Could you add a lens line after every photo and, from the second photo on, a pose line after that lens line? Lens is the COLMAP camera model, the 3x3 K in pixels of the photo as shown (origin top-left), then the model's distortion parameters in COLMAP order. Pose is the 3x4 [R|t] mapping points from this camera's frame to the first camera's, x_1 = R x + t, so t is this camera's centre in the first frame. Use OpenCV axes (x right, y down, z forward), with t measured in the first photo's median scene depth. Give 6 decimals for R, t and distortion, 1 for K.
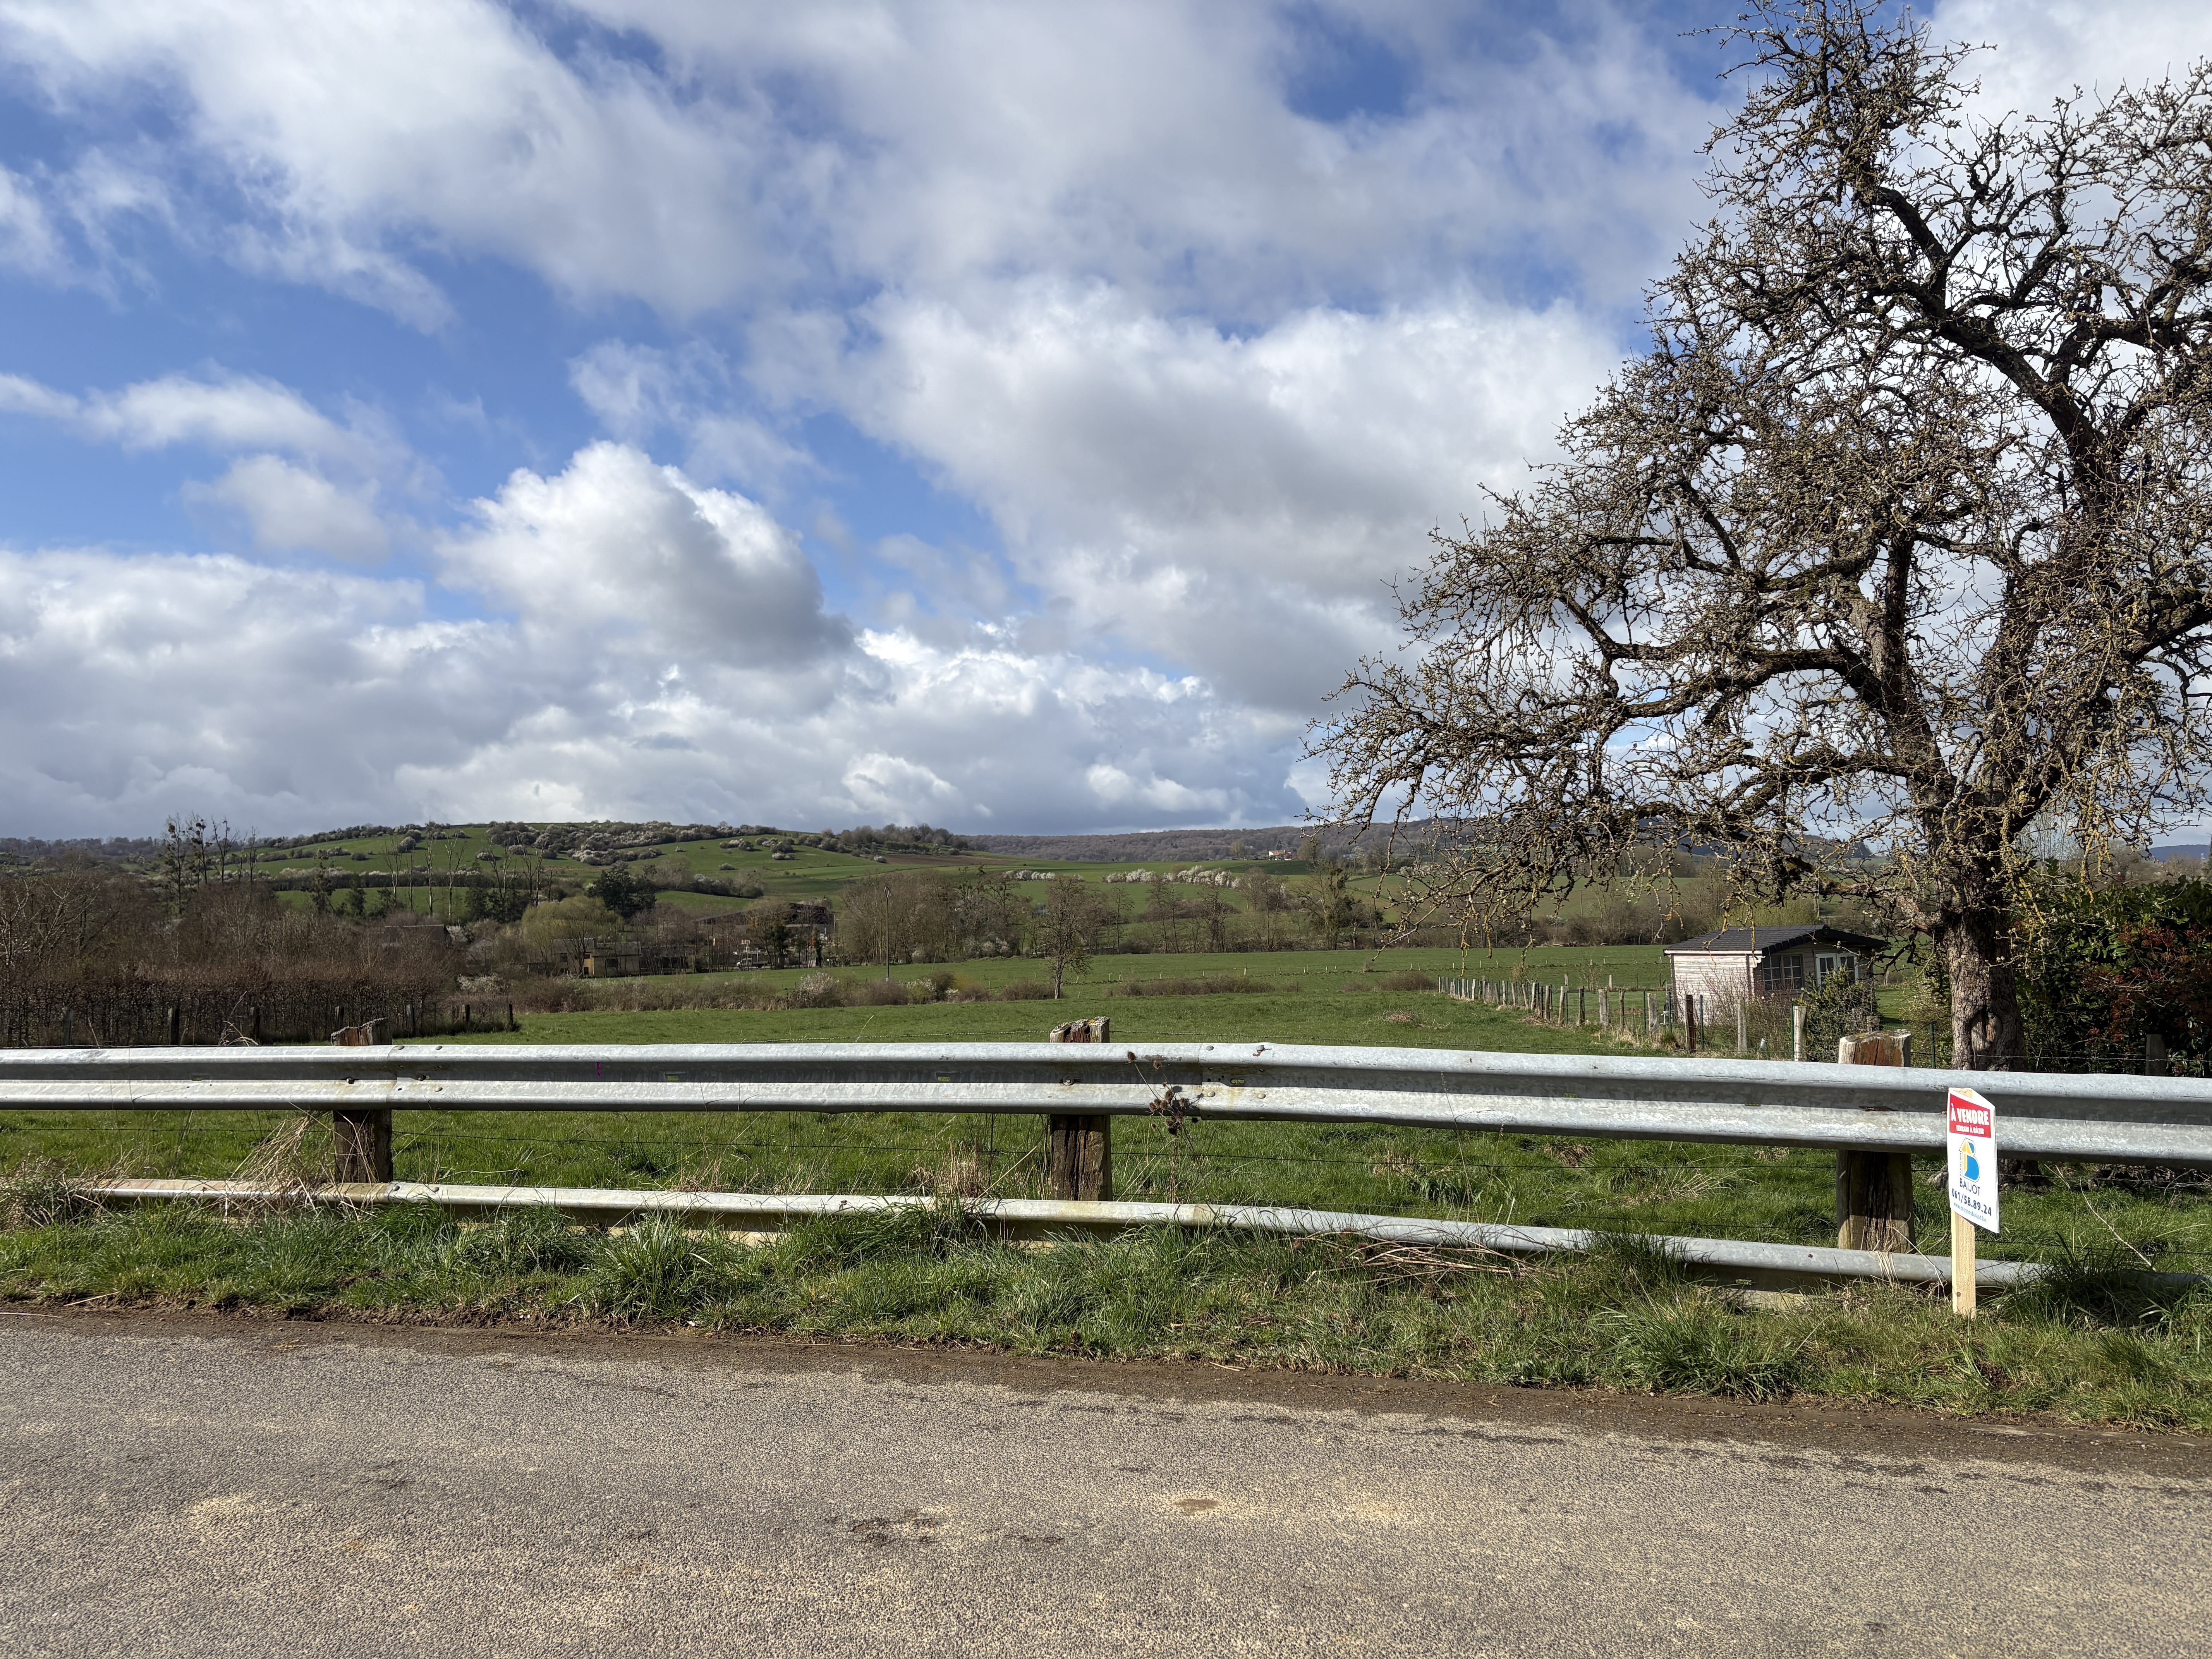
lens RADIAL K [[1676.2, 0, 1092.2], [0, 1676.2, 828.5], [0, 0, 1]] dist [0.057219, -0.055748]
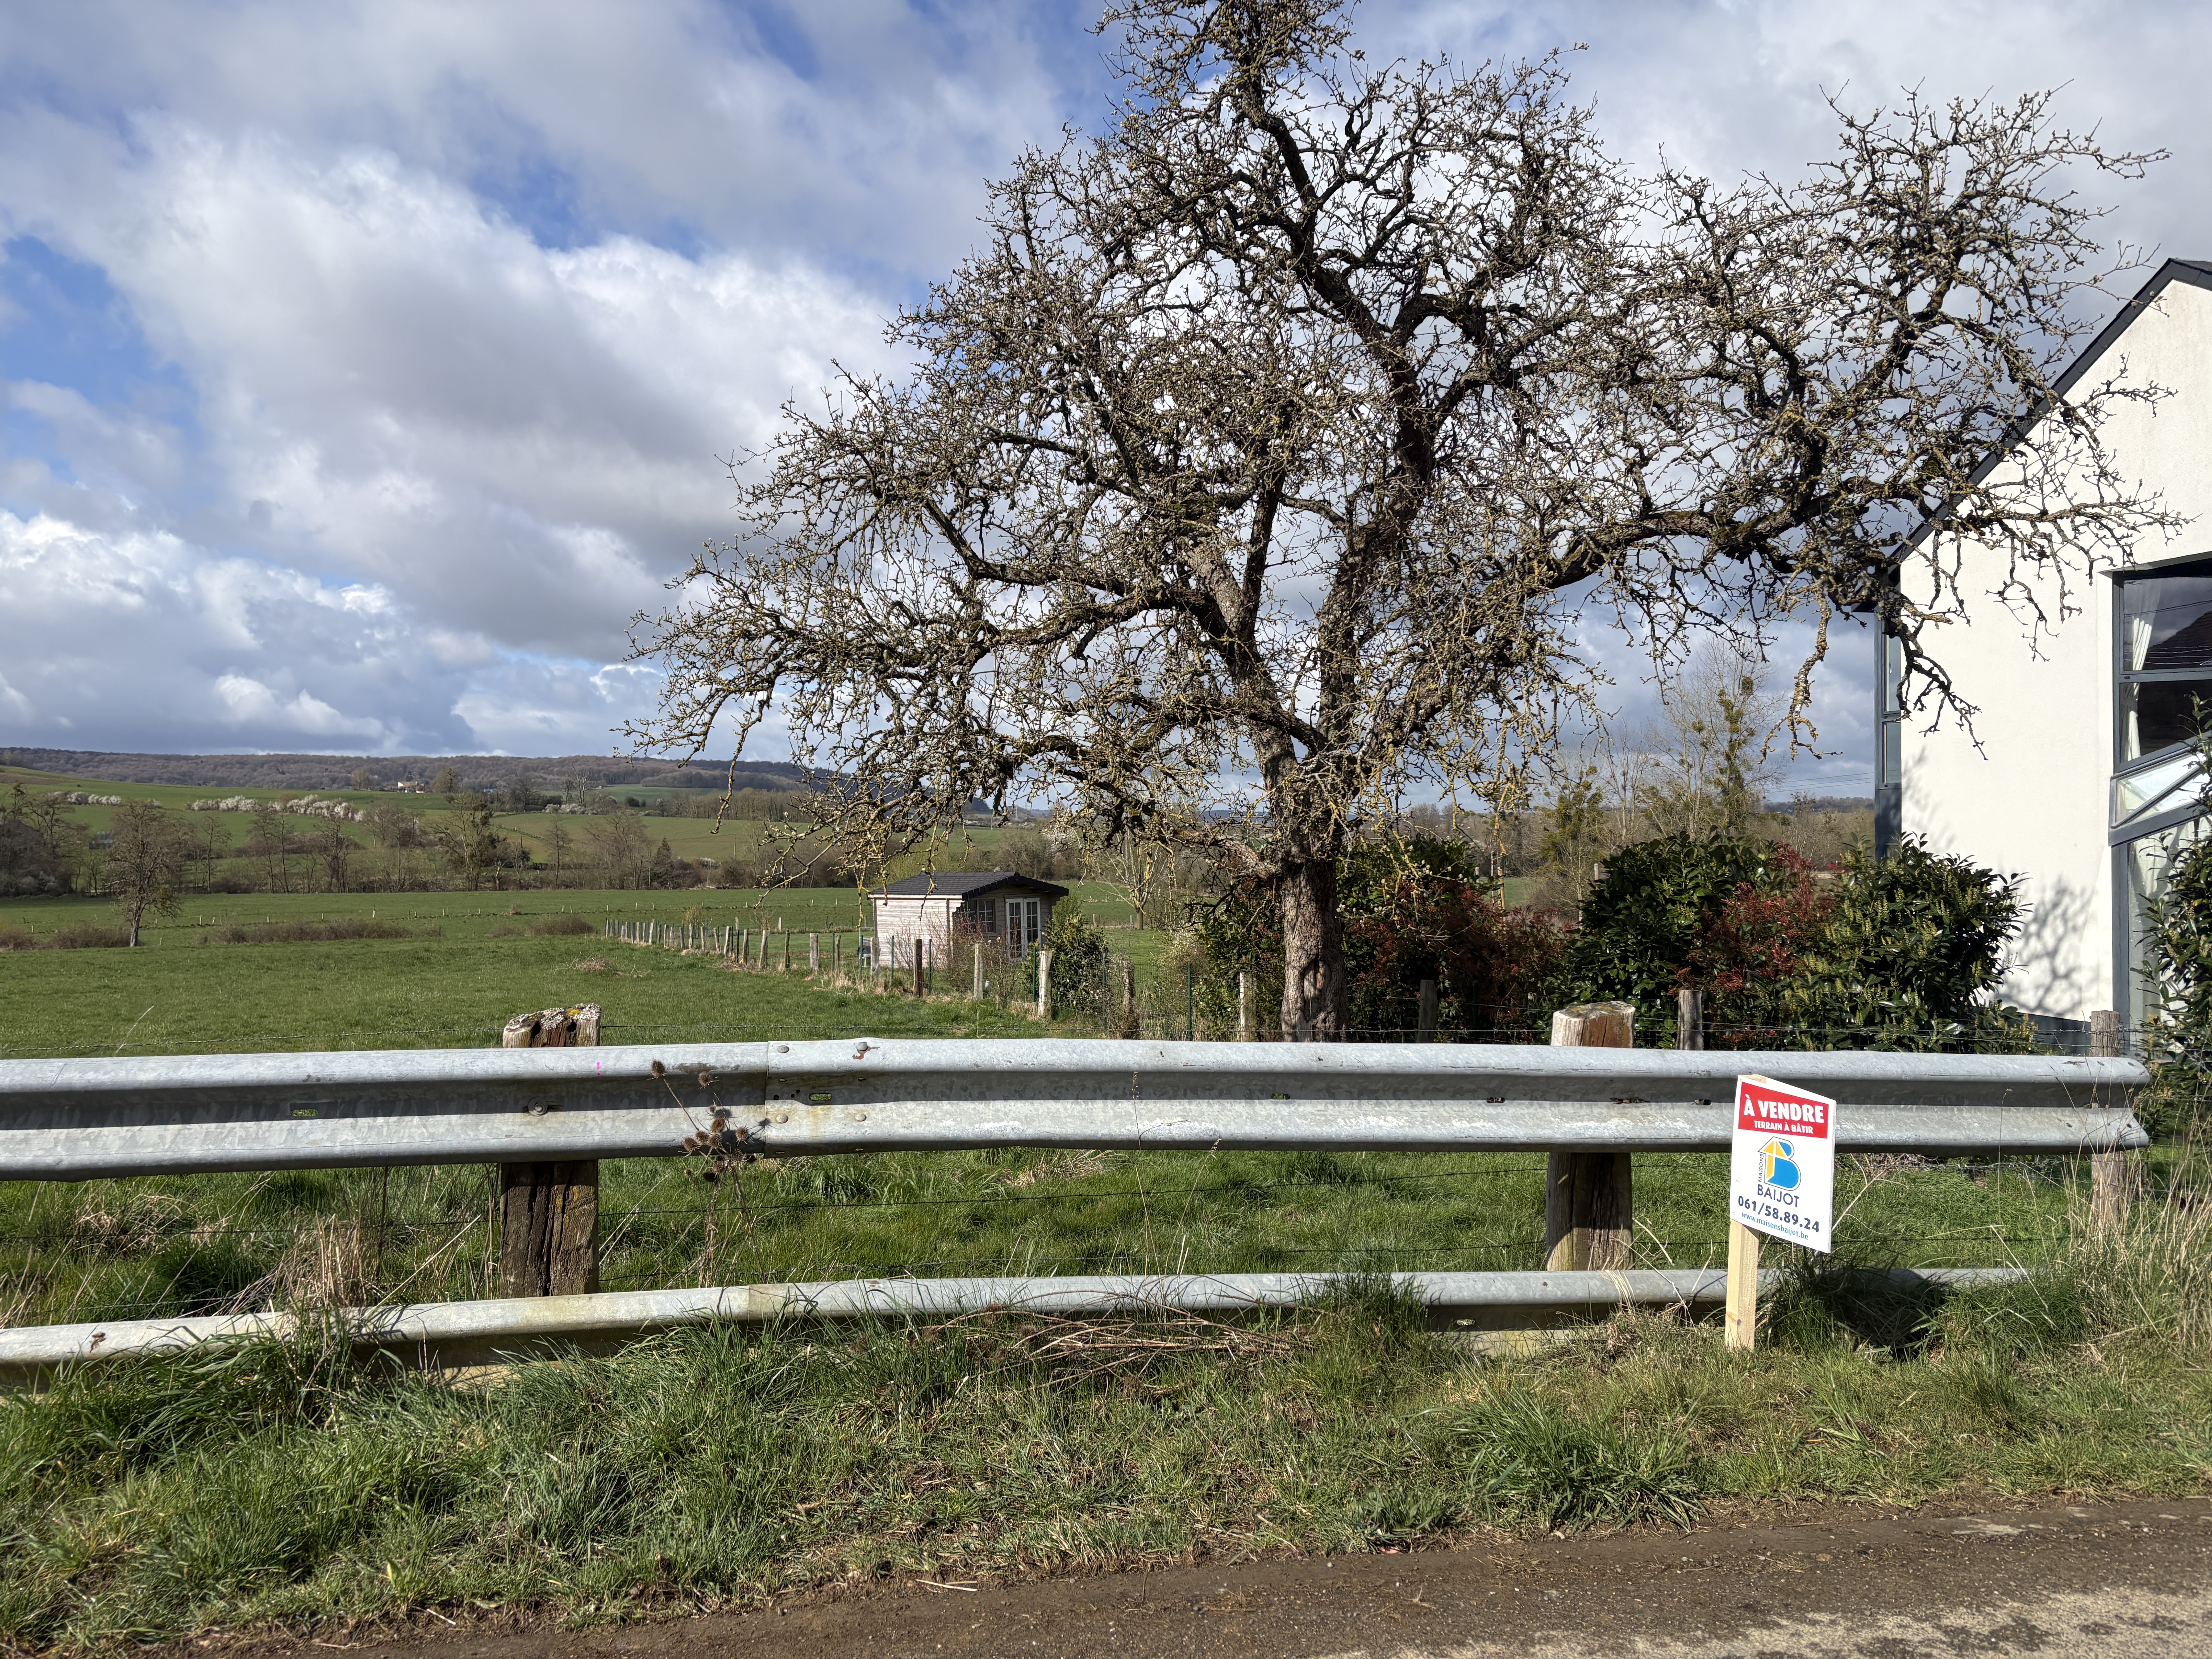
lens RADIAL K [[1676.2, 0, 1095.9], [0, 1676.2, 828.3], [0, 0, 1]] dist [0.057219, -0.055748]
pose [[0.876450, 0.028445, 0.480652, -0.072711], [-0.044835, 0.998738, 0.022649, 0.012187], [-0.479401, -0.041401, 0.876619, 0.186272]]
